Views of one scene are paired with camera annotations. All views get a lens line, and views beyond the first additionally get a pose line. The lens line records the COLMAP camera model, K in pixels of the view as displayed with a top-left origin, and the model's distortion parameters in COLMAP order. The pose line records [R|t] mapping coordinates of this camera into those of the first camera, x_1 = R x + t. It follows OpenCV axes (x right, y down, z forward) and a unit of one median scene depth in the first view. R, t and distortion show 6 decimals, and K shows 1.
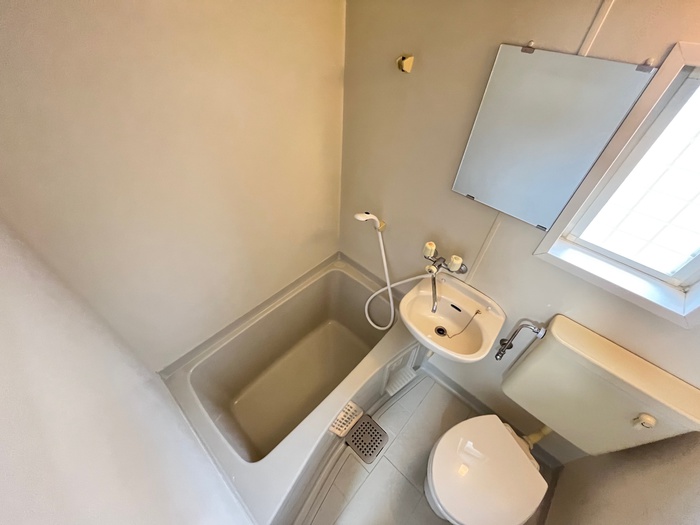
lens RADIAL K [[285.6, 0, 347.9], [0, 285.6, 262.3], [0, 0, 1]] dist [-0.002858, 0.000445]
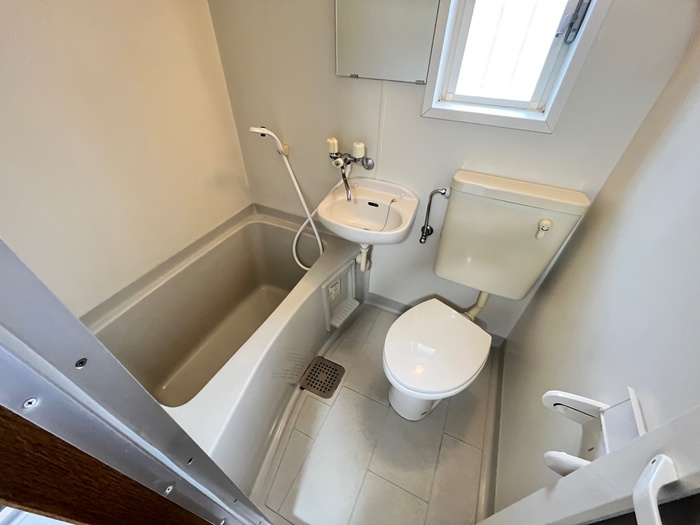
lens RADIAL K [[285.6, 0, 349.7], [0, 285.6, 262.8], [0, 0, 1]] dist [-0.002858, 0.000445]
pose [[0.952470, -0.218825, 0.211935, 0.036238], [0.230044, 0.972733, -0.029499, 0.311269], [-0.199701, 0.076852, 0.976838, 0.044613]]
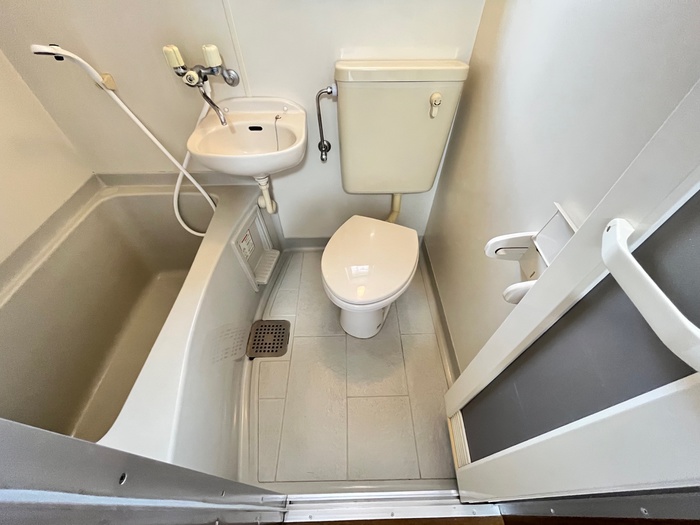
lens RADIAL K [[285.6, 0, 349.8], [0, 285.6, 263.8], [0, 0, 1]] dist [-0.002858, 0.000445]
pose [[0.719723, -0.551633, 0.421544, 0.004917], [0.506780, 0.832442, 0.224086, 0.372837], [-0.474524, 0.052350, 0.878685, 0.129073]]
